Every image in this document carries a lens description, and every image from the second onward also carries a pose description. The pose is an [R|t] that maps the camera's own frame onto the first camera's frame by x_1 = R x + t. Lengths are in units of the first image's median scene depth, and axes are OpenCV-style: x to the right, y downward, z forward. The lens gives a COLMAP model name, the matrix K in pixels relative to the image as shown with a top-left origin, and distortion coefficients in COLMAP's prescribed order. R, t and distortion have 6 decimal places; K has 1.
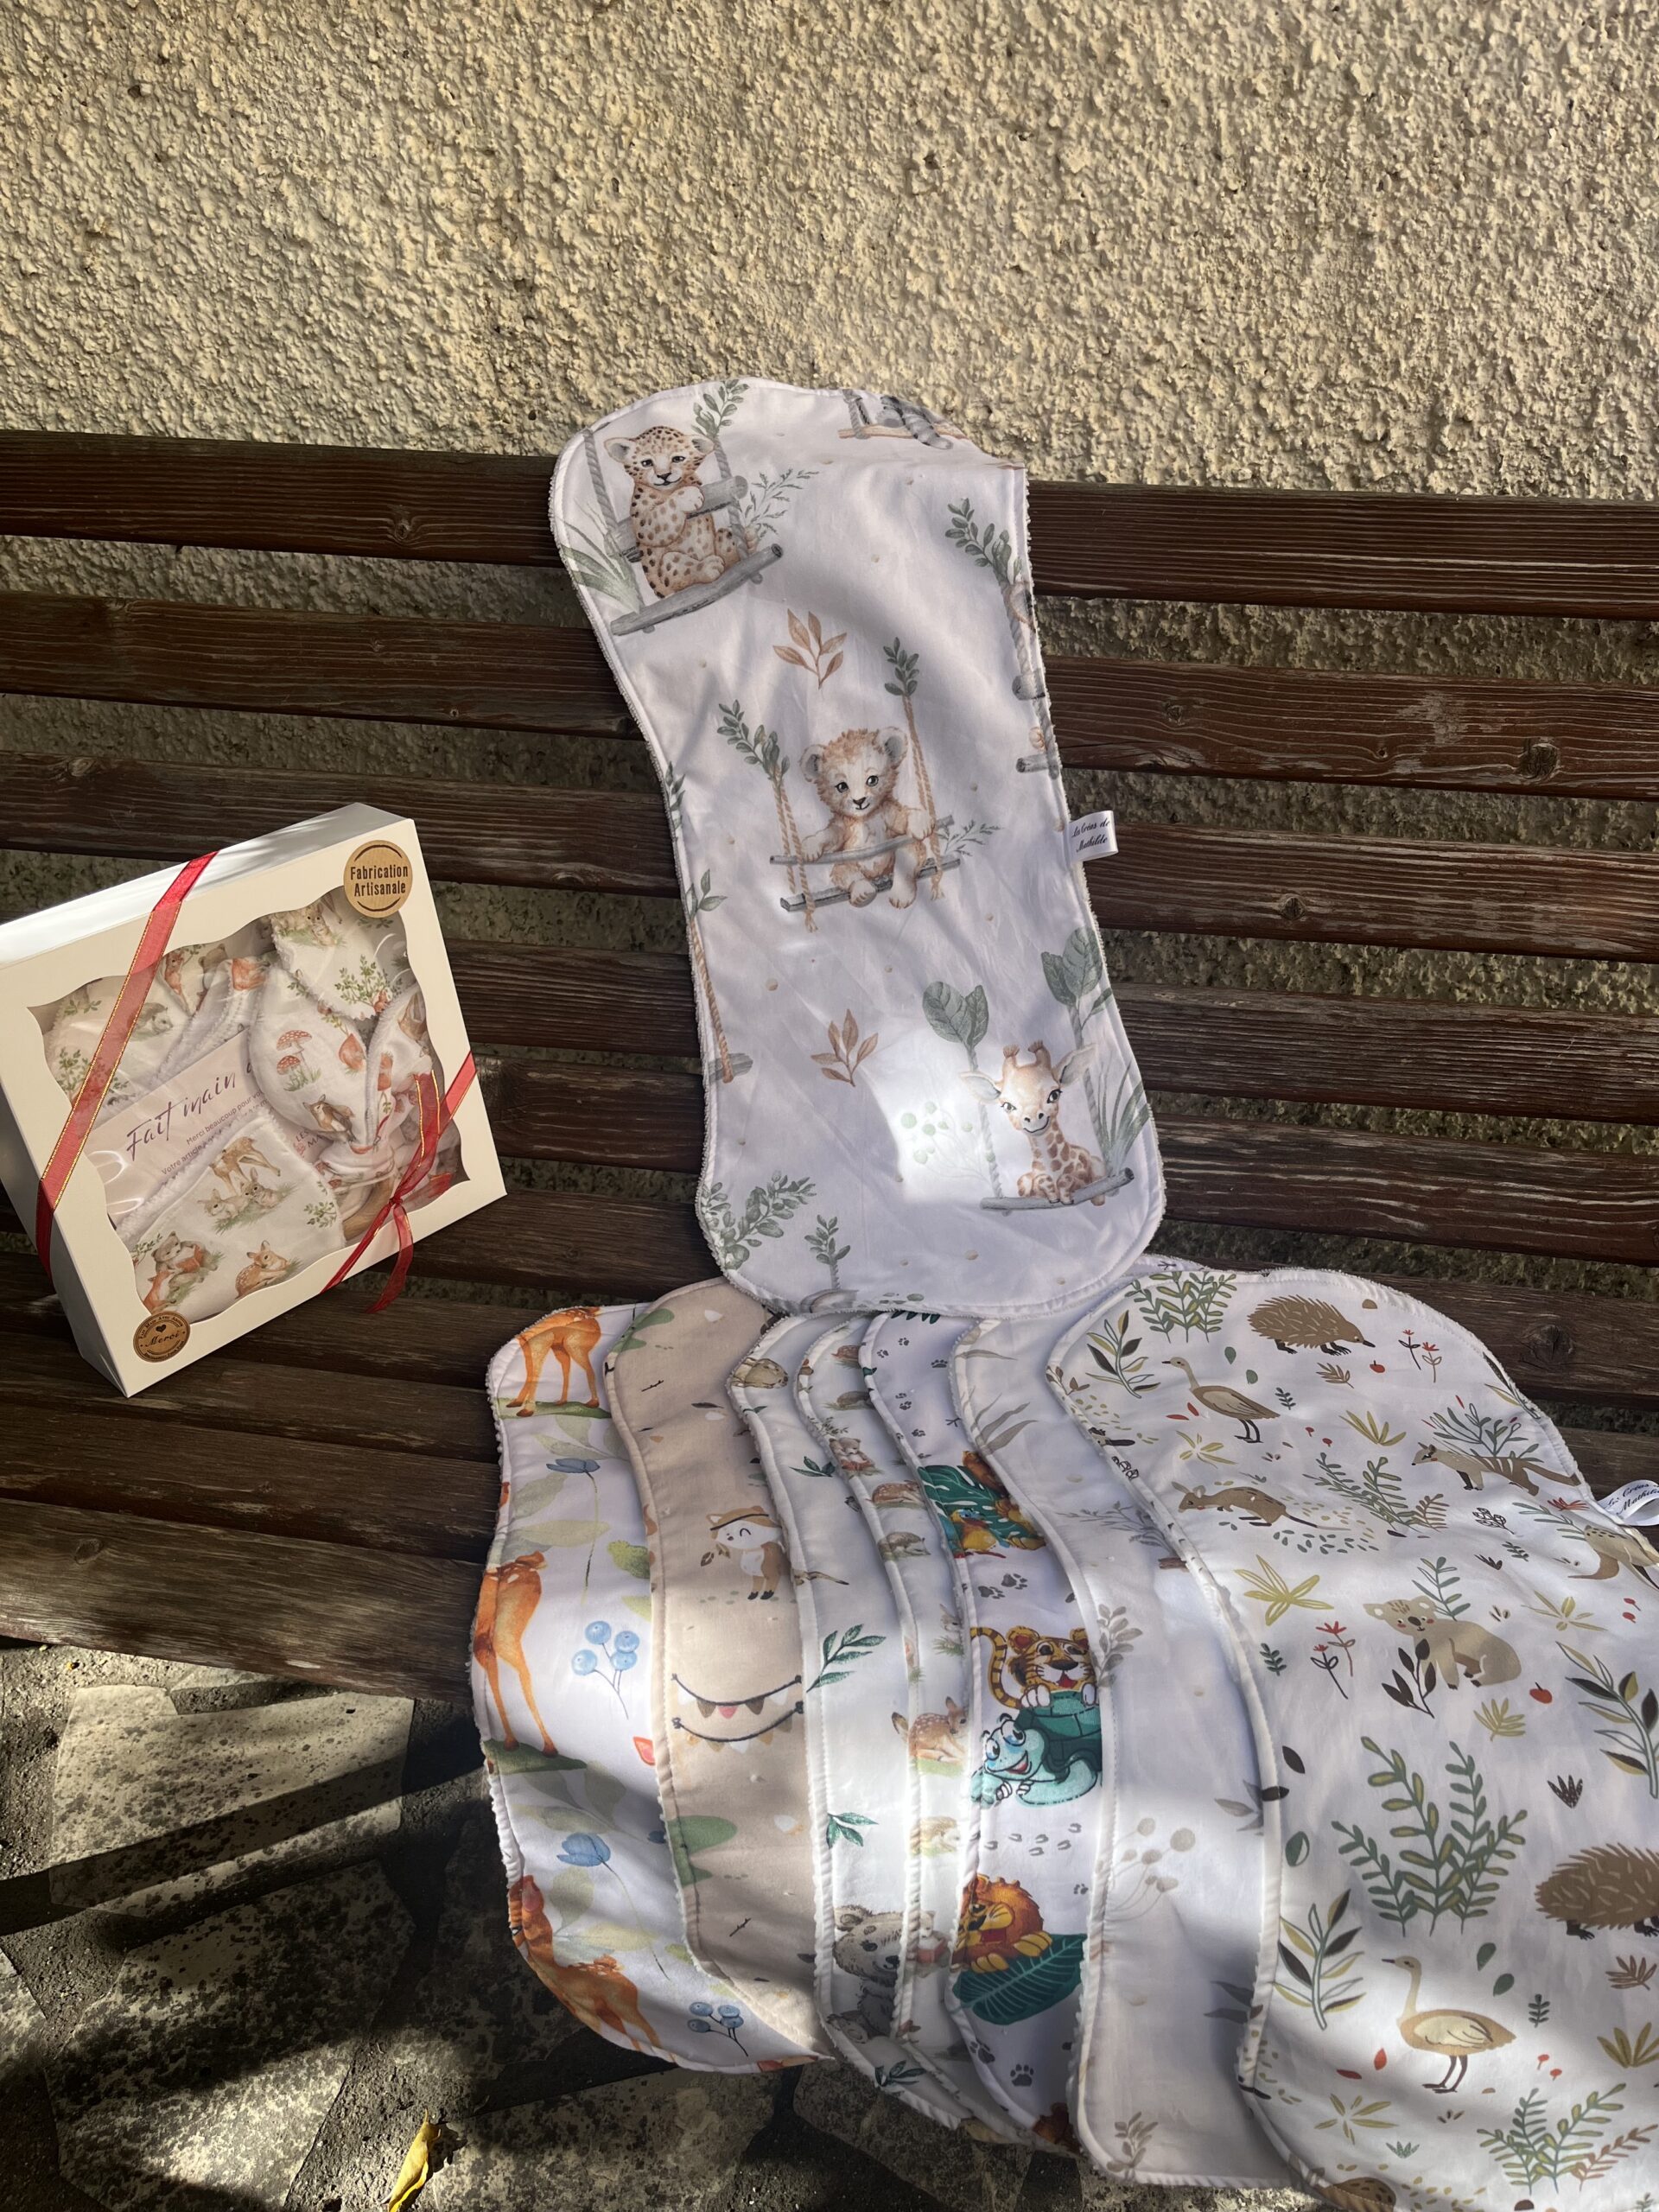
lens RADIAL K [[1714.0, 0, 829.3], [0, 1714.0, 1111.8], [0, 0, 1]] dist [0.026002, -0.004189]
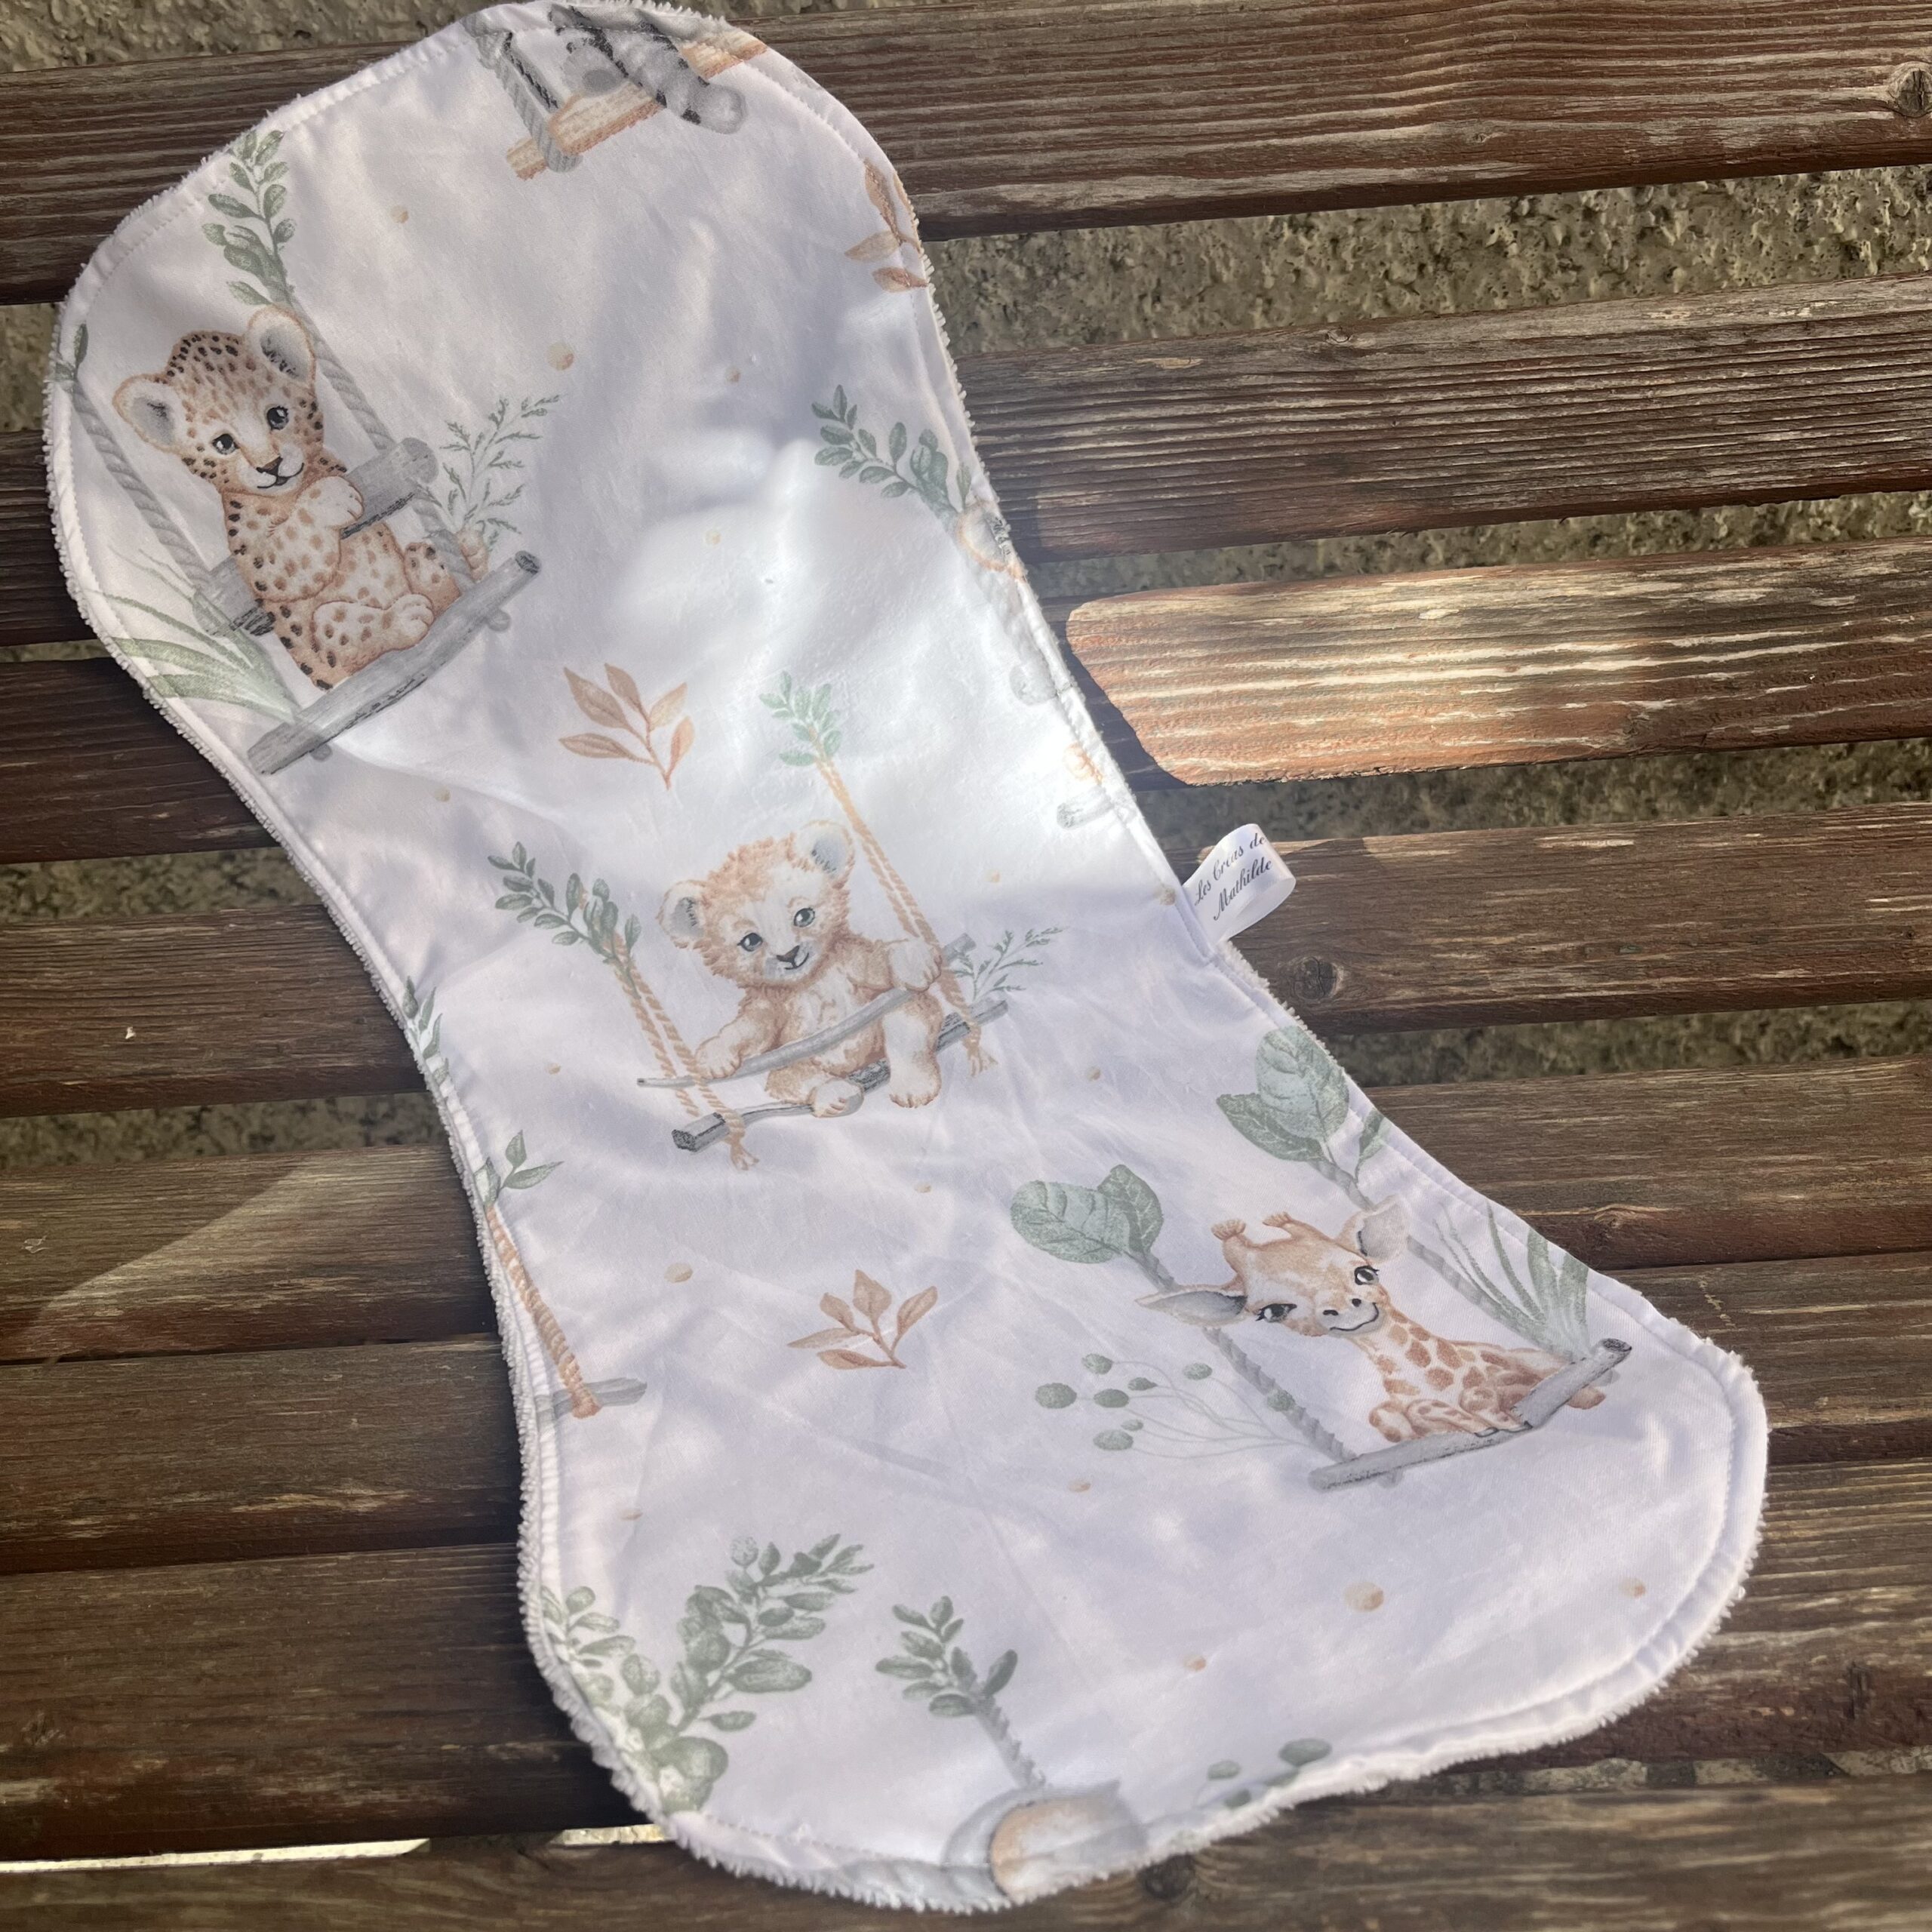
lens RADIAL K [[1993.4, 0, 980.2], [0, 1993.4, 974.1], [0, 0, 1]] dist [0.015390, 0.000000]
pose [[0.979286, -0.173418, 0.104520, -0.097672], [0.154242, 0.973334, 0.169795, -0.010091], [-0.131178, -0.150157, 0.979921, 0.420734]]
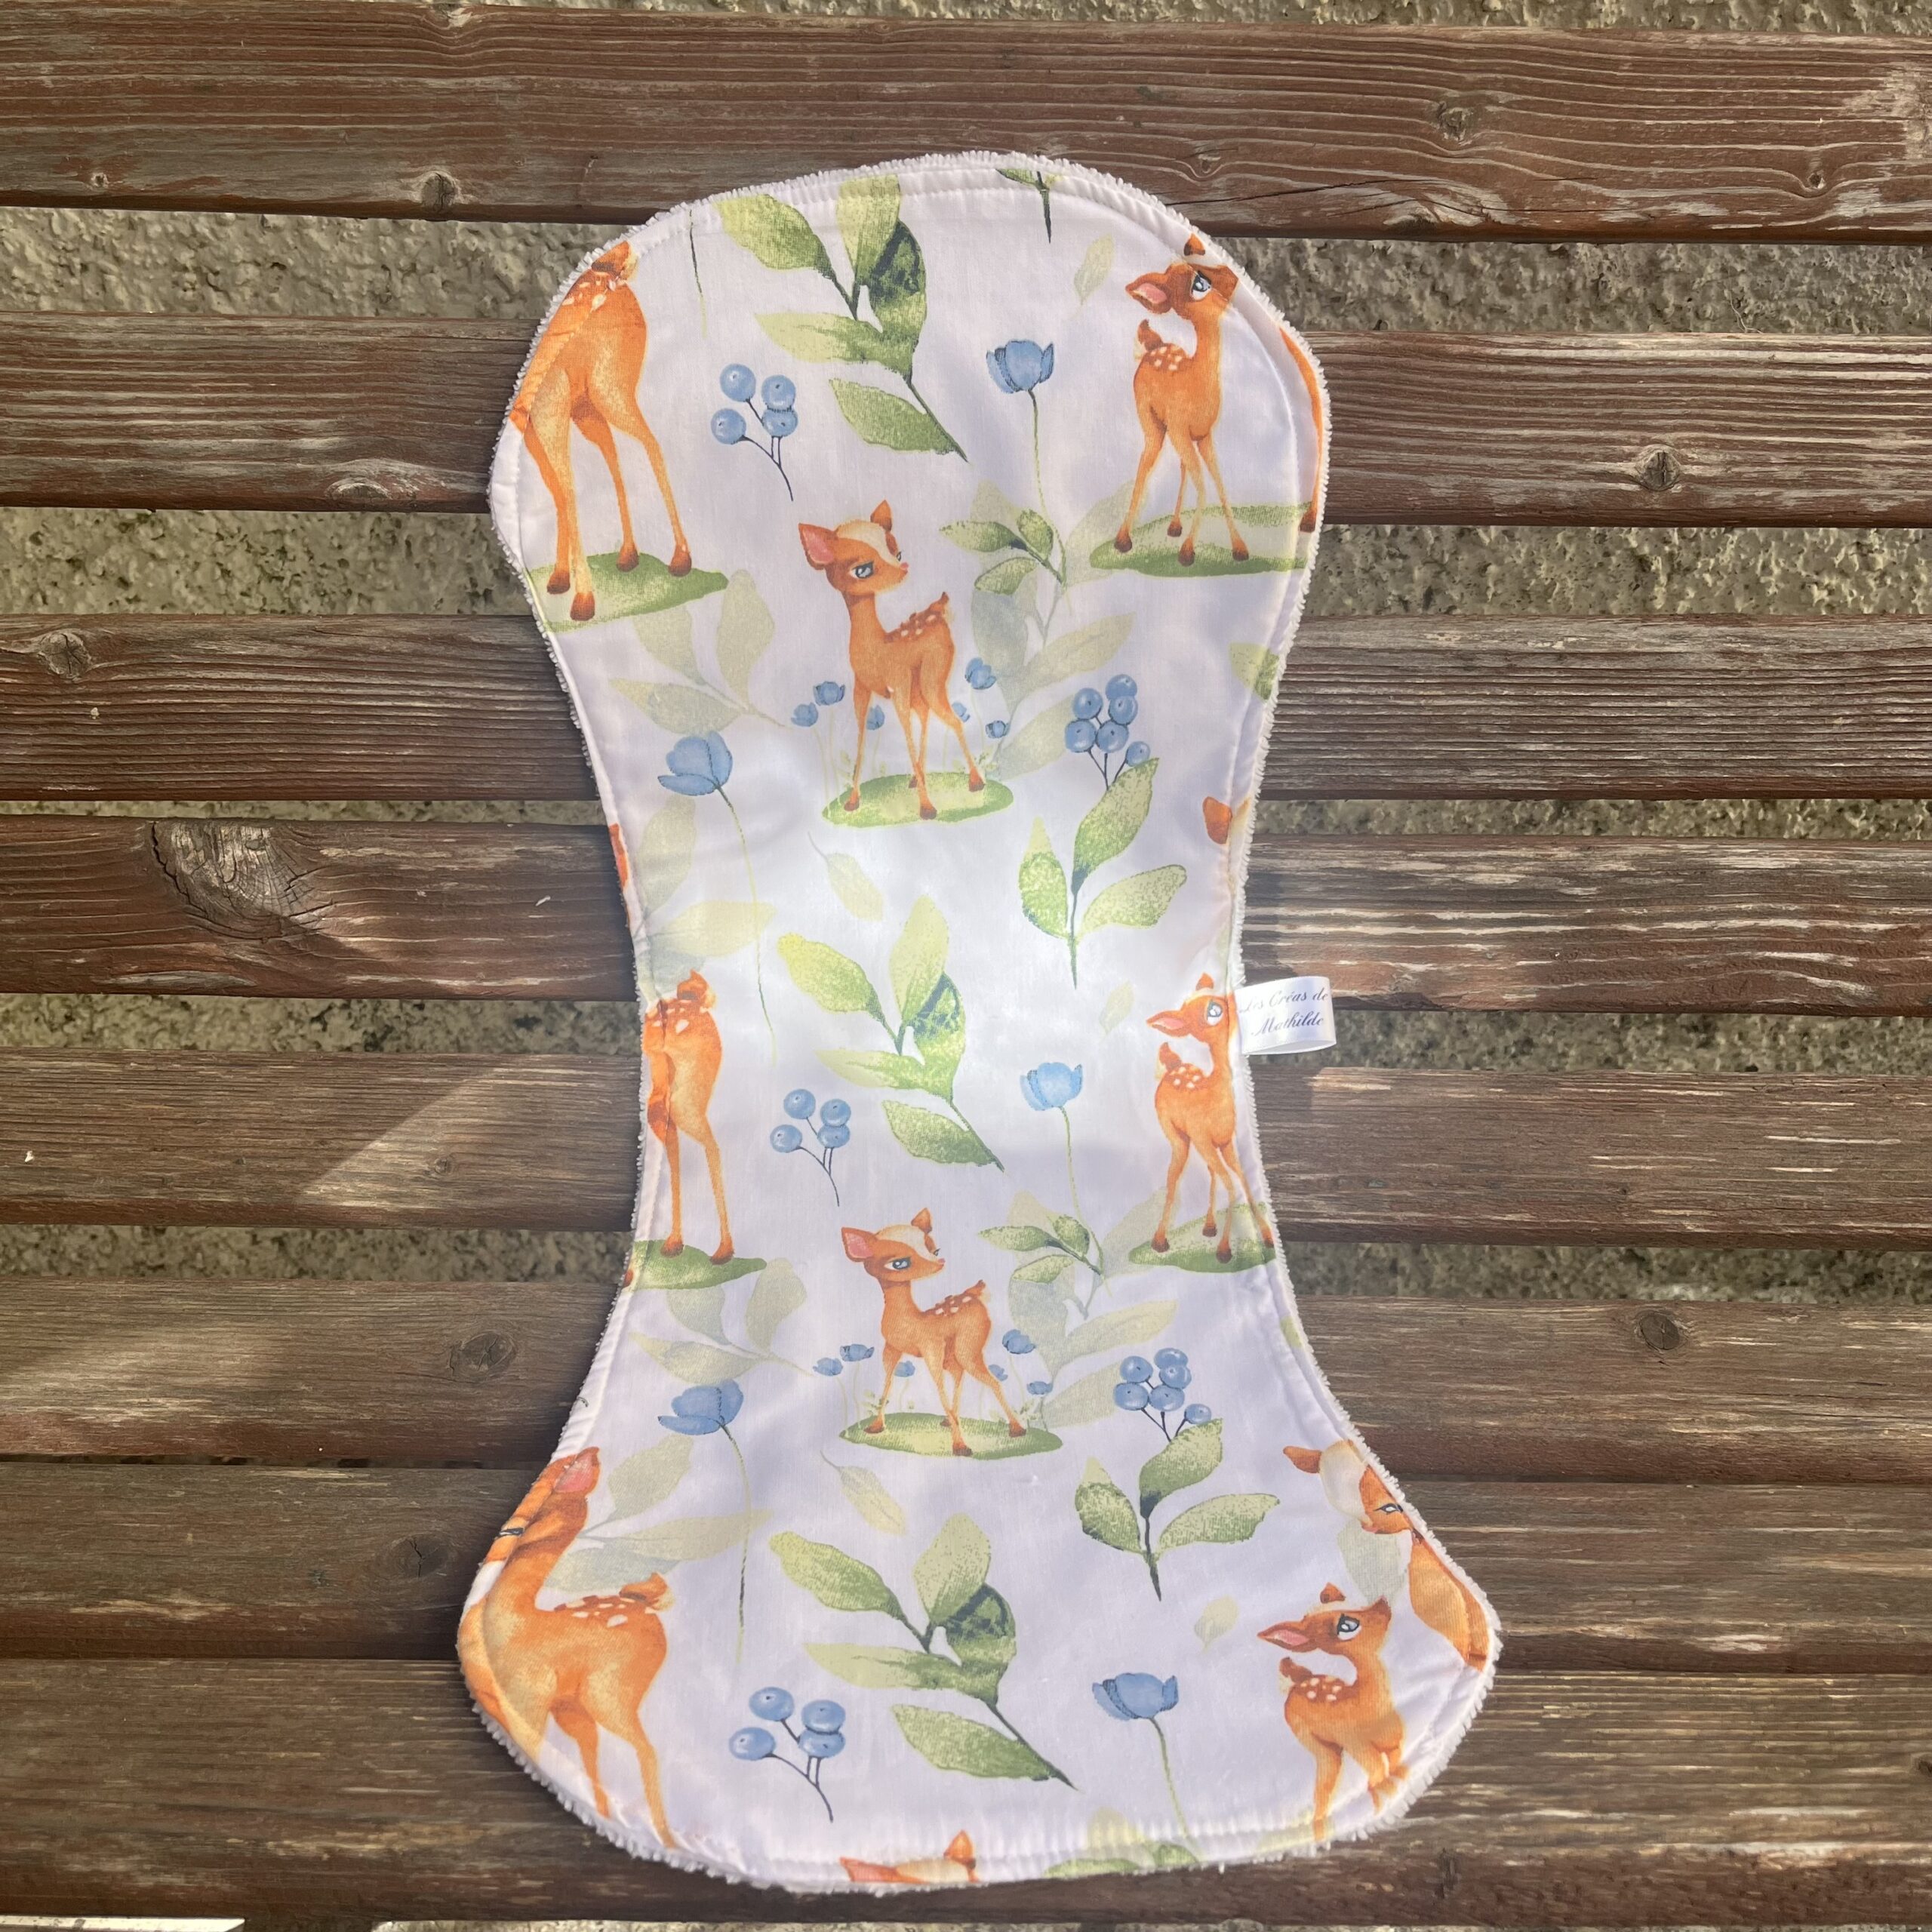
lens RADIAL K [[1993.4, 0, 961.7], [0, 1993.4, 970.3], [0, 0, 1]] dist [0.015390, 0.000000]
pose [[0.986996, -0.090605, 0.132777, -0.064181], [0.074413, 0.989710, 0.122213, -0.050687], [-0.142484, -0.110743, 0.983582, 0.347248]]
